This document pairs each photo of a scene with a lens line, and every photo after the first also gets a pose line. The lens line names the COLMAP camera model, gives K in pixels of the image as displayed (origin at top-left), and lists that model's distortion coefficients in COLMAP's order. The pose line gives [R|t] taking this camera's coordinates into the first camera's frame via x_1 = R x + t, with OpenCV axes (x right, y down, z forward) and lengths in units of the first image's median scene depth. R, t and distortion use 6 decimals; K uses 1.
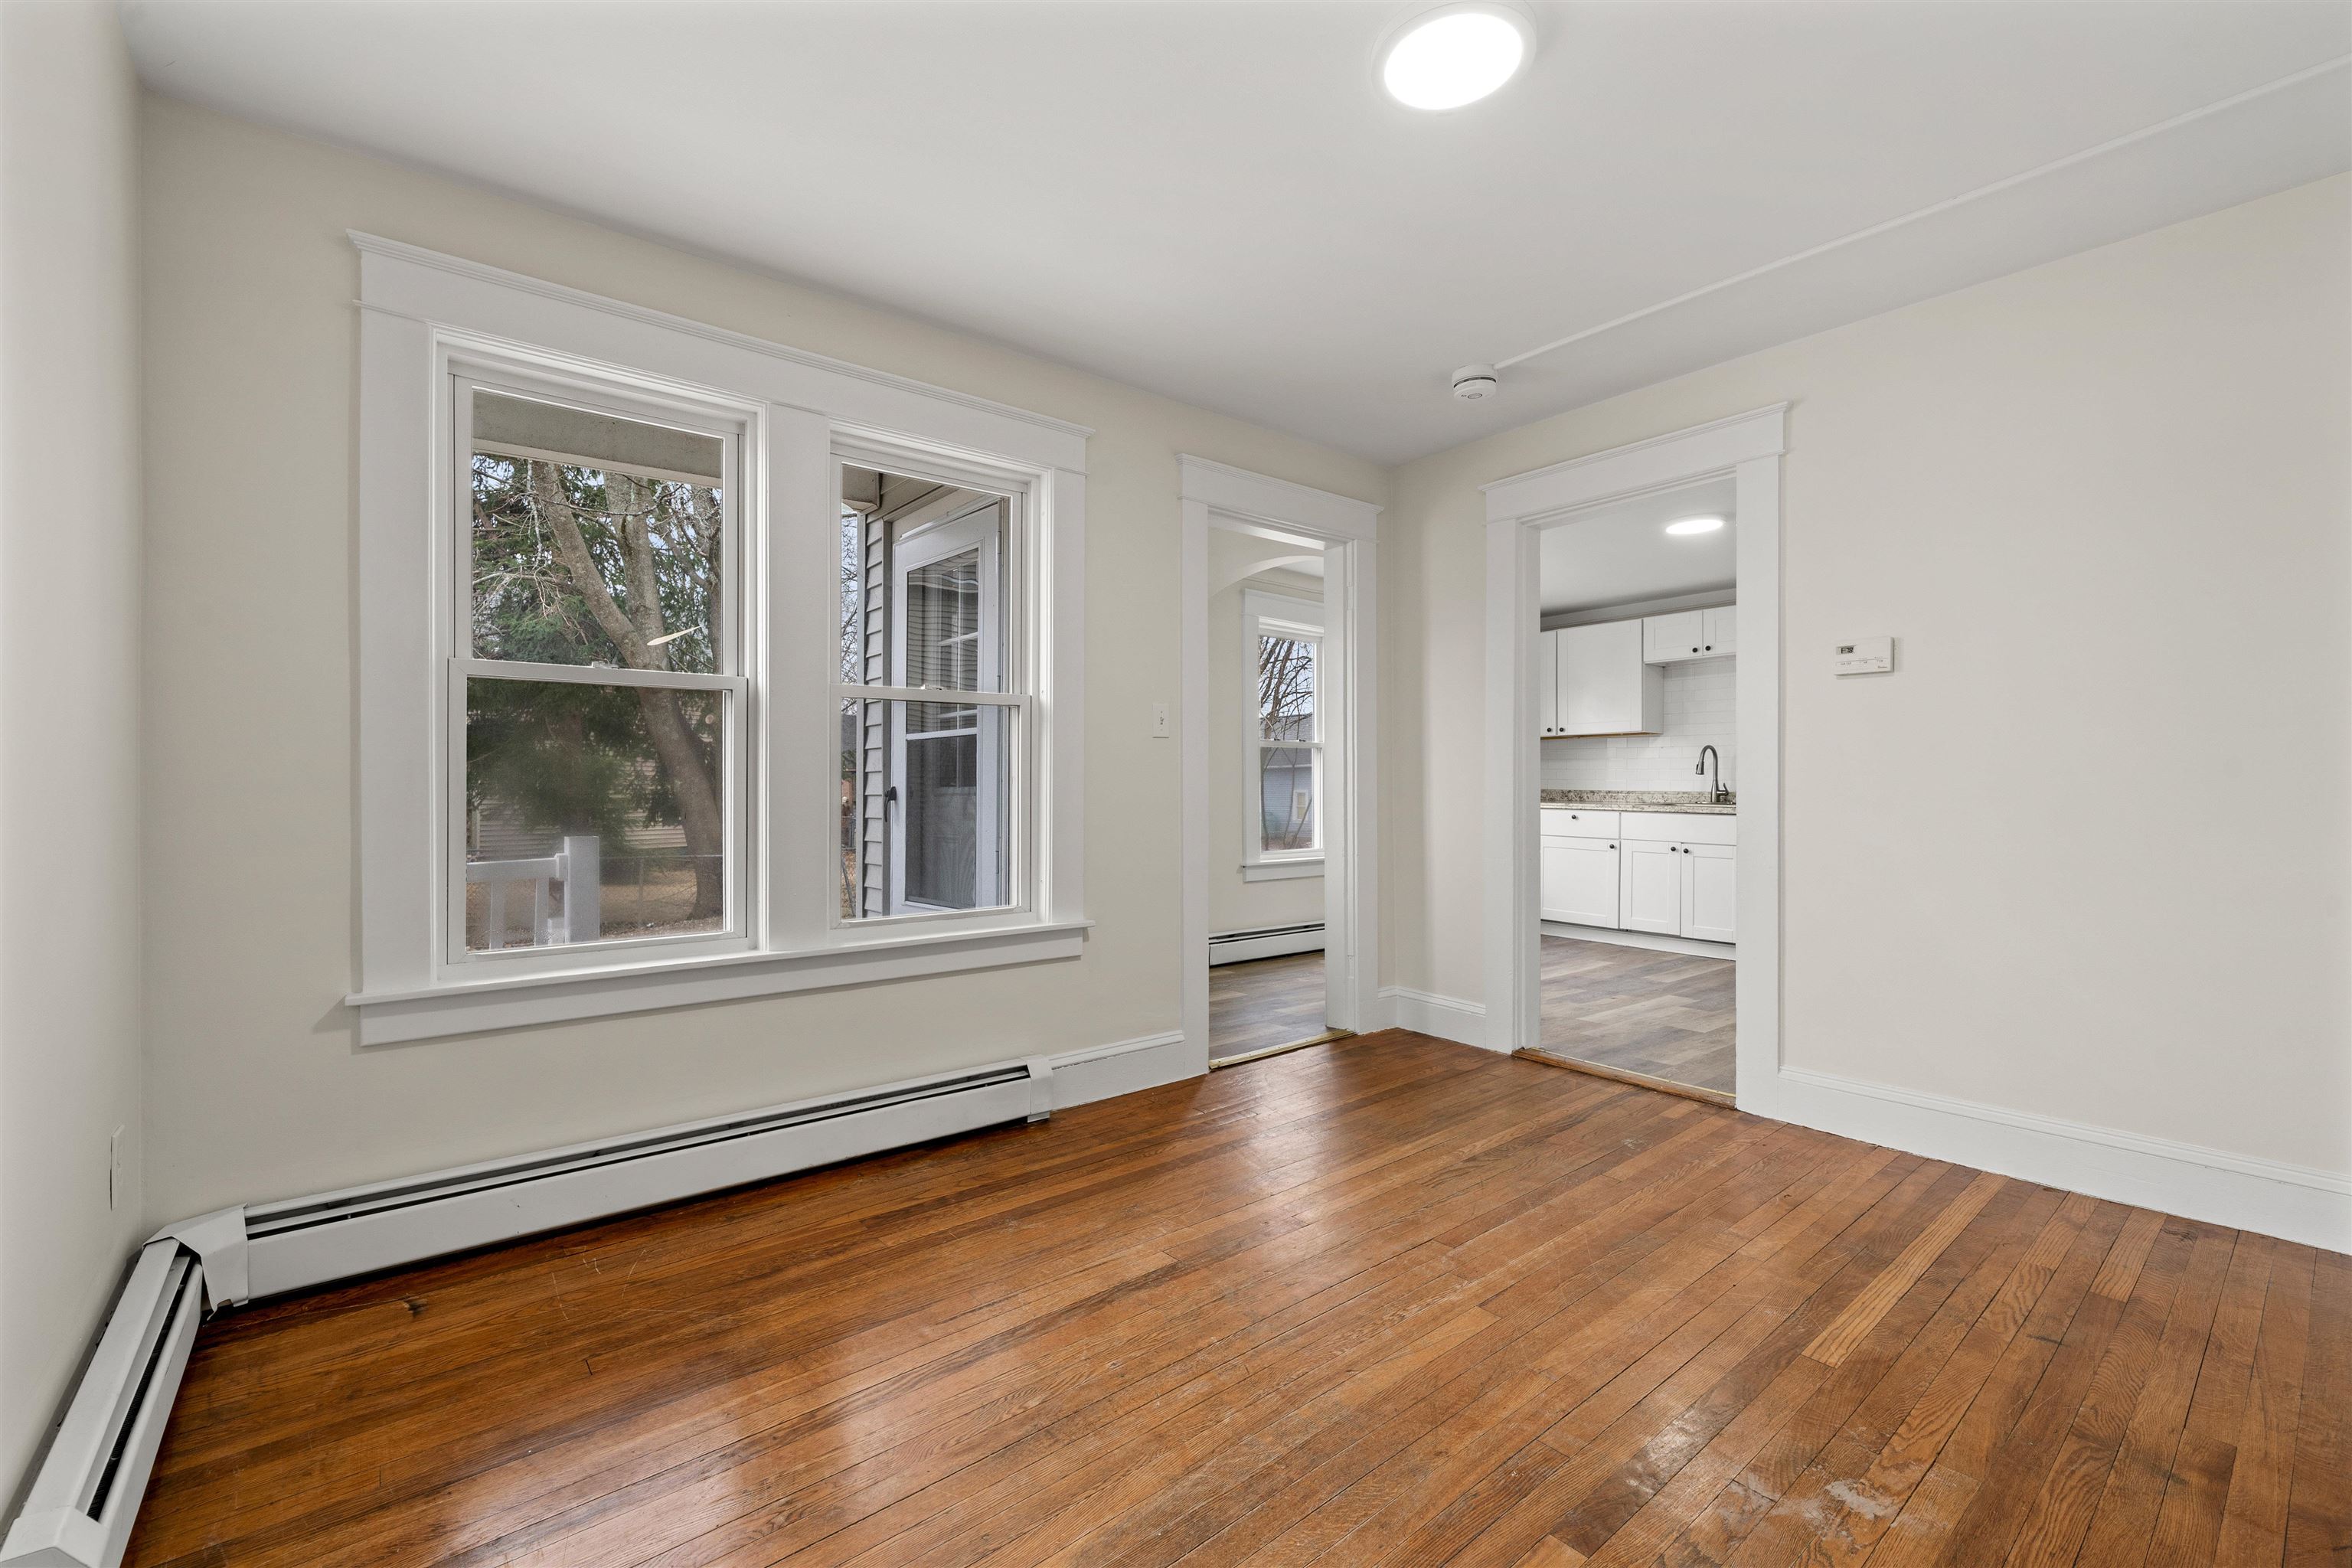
lens RADIAL K [[988.2, 0, 1166.2], [0, 988.2, 795.8], [0, 0, 1]] dist [0.000105, 0.000073]
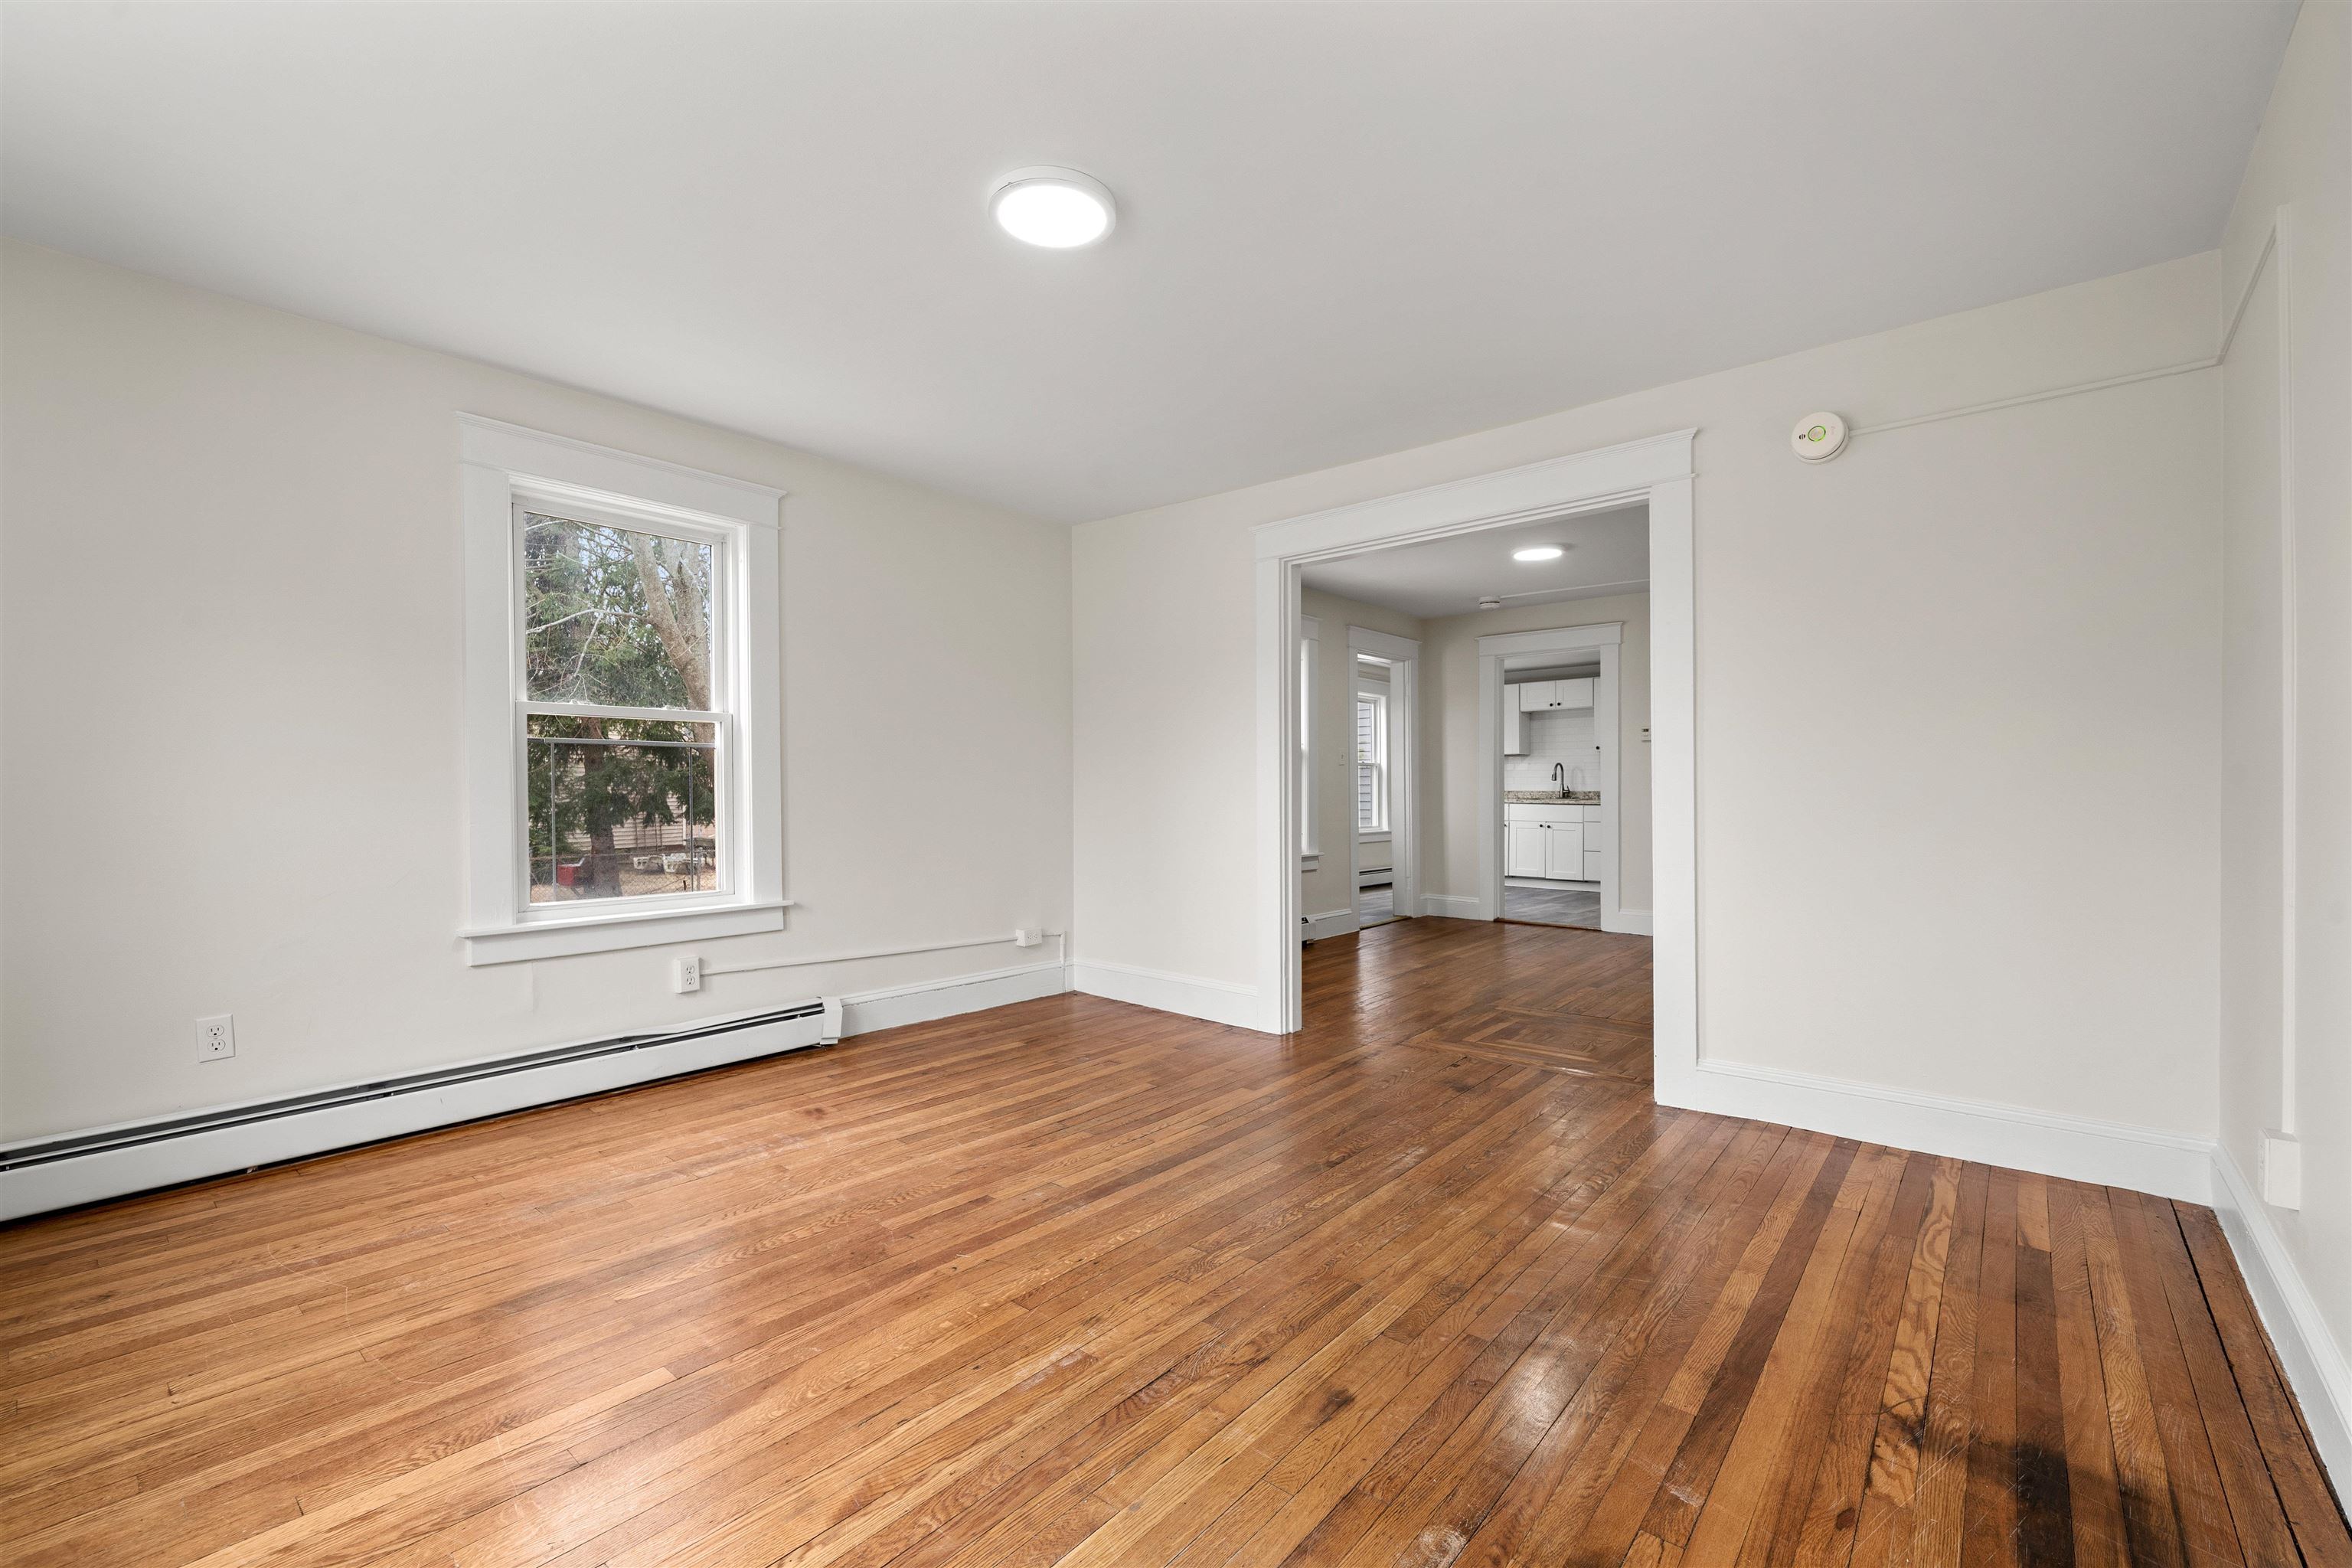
lens RADIAL K [[988.2, 0, 1166.2], [0, 988.2, 795.8], [0, 0, 1]] dist [0.000105, 0.000073]
pose [[0.984664, -0.003576, 0.174423, -0.854772], [0.003860, 0.999992, -0.001289, 0.007305], [-0.174417, 0.001943, 0.984670, -1.132797]]
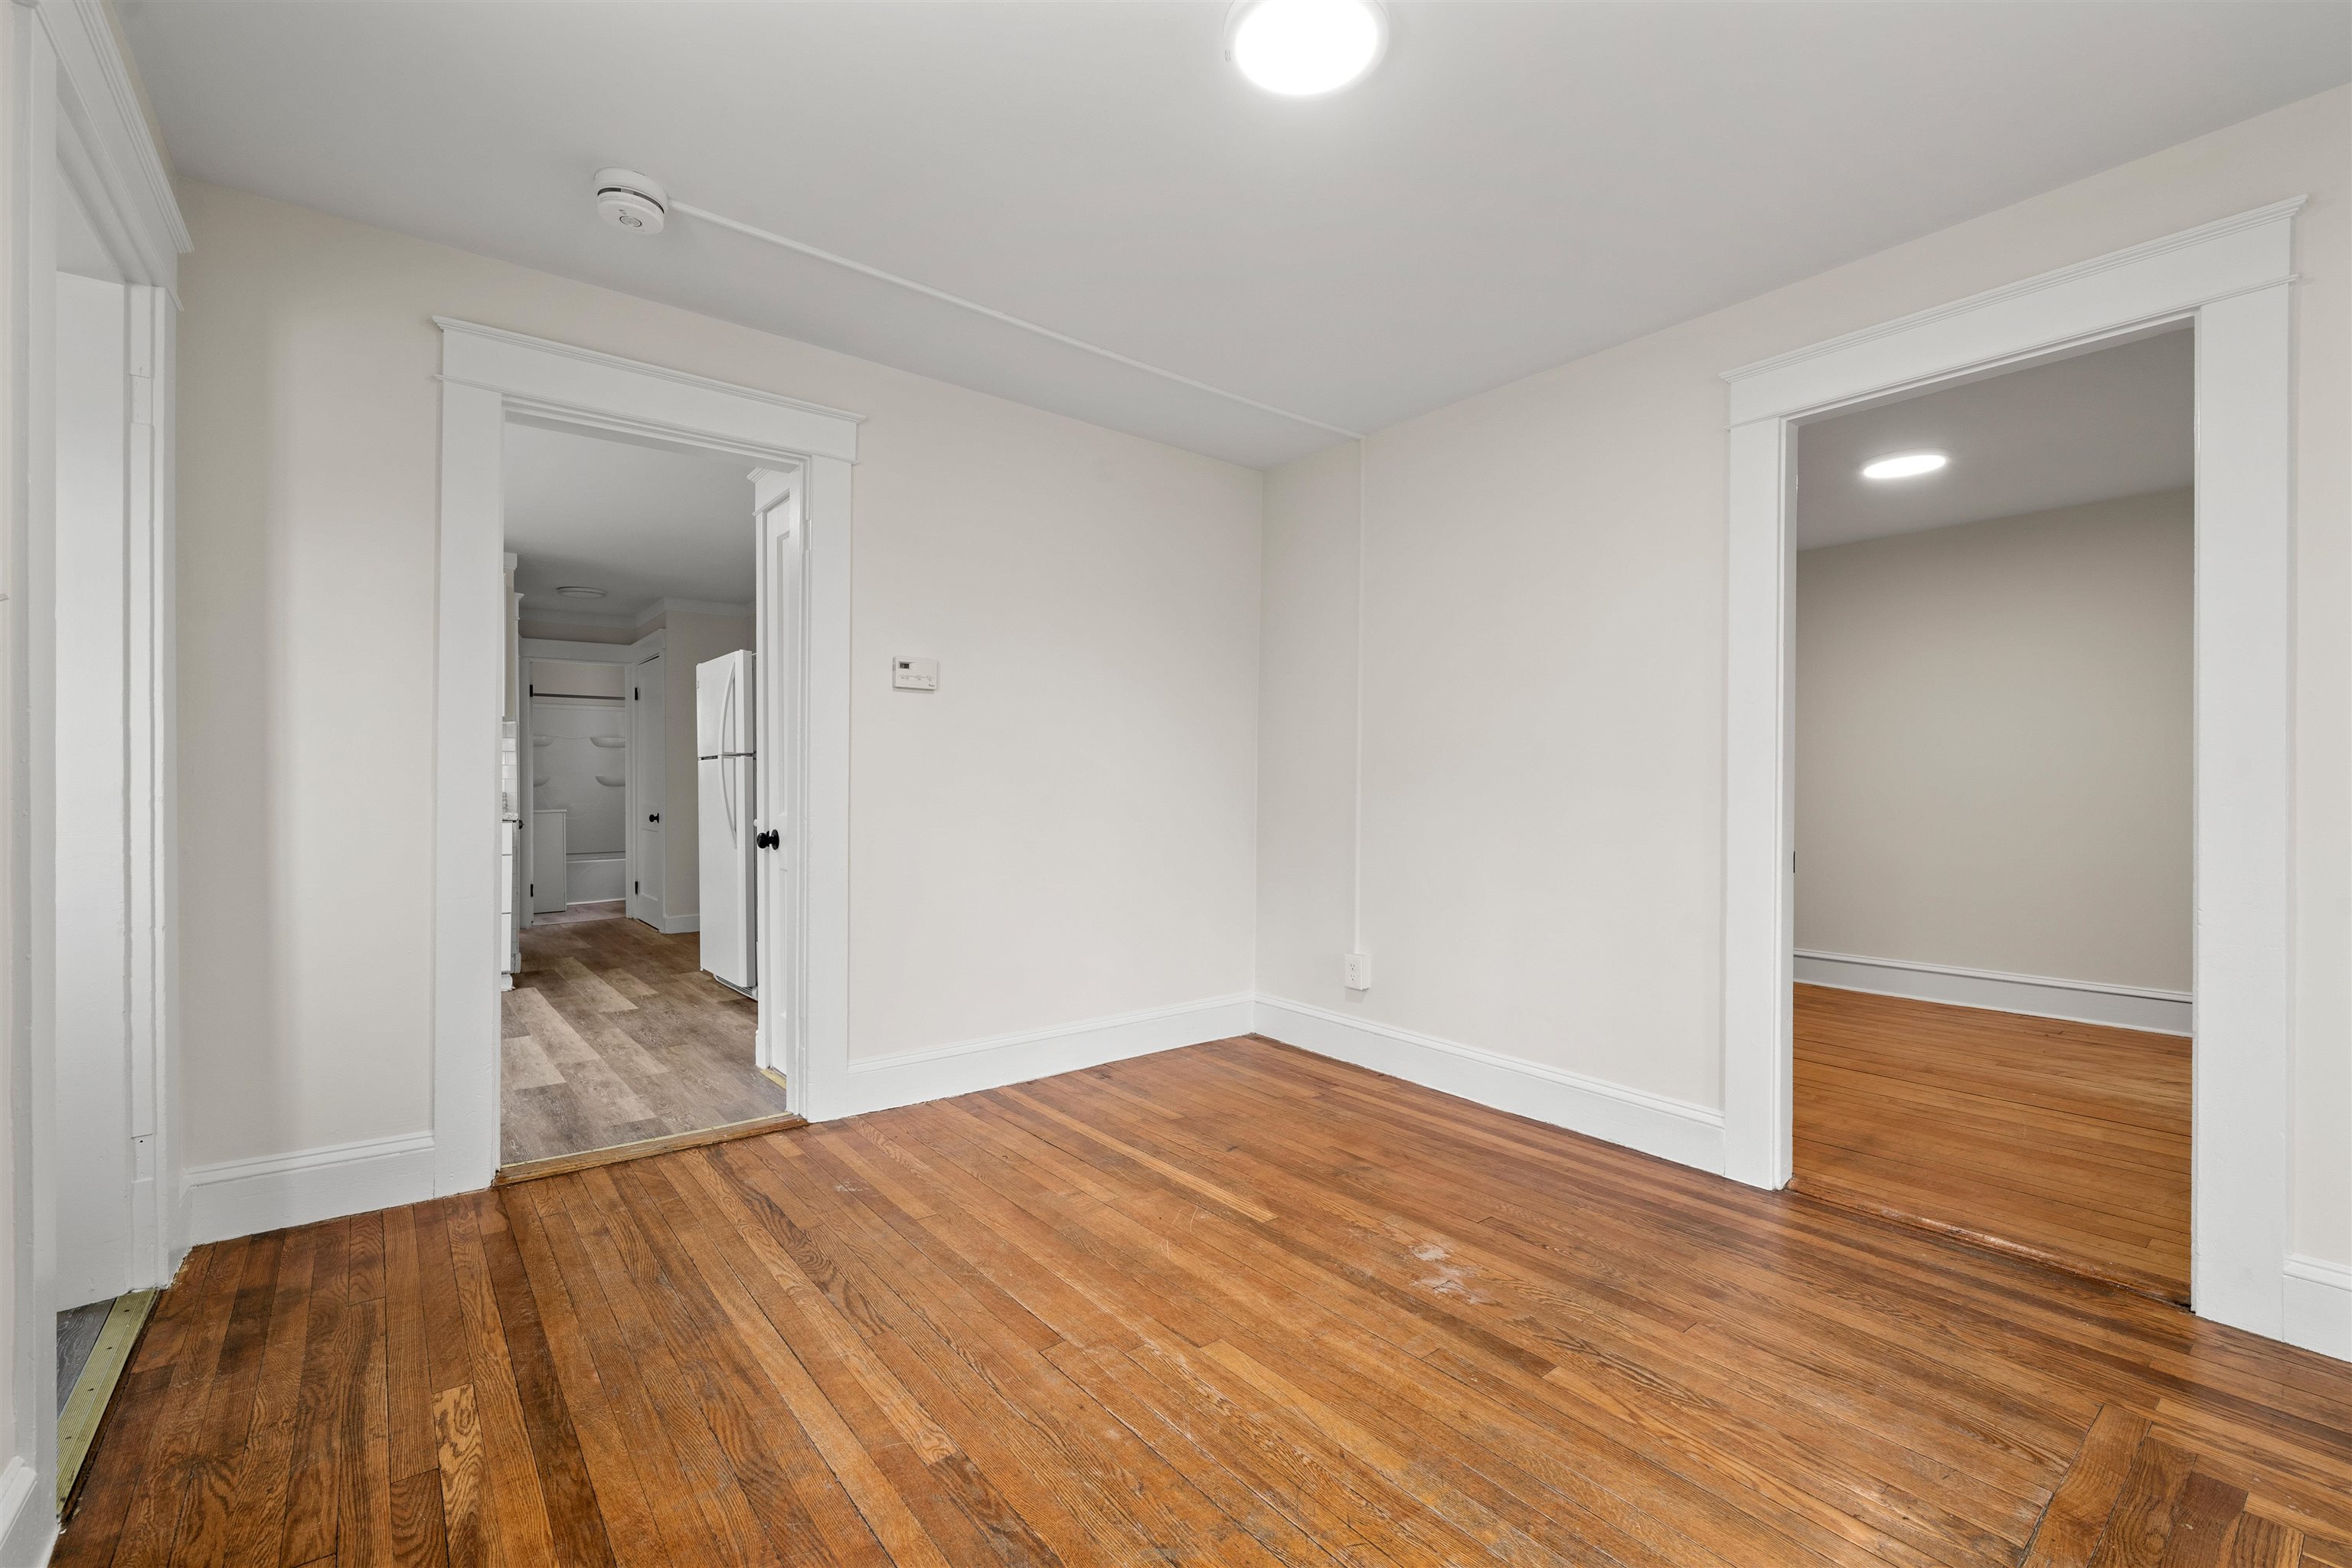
lens RADIAL K [[996.5, 0, 1176.0], [0, 996.5, 784.0], [0, 0, 1]] dist [-0.000144, -0.000285]
pose [[0.003125, 0.002948, 0.999991, -0.425357], [0.005203, 0.999982, -0.002964, -0.009805], [-0.999982, 0.005213, 0.003110, 0.687185]]
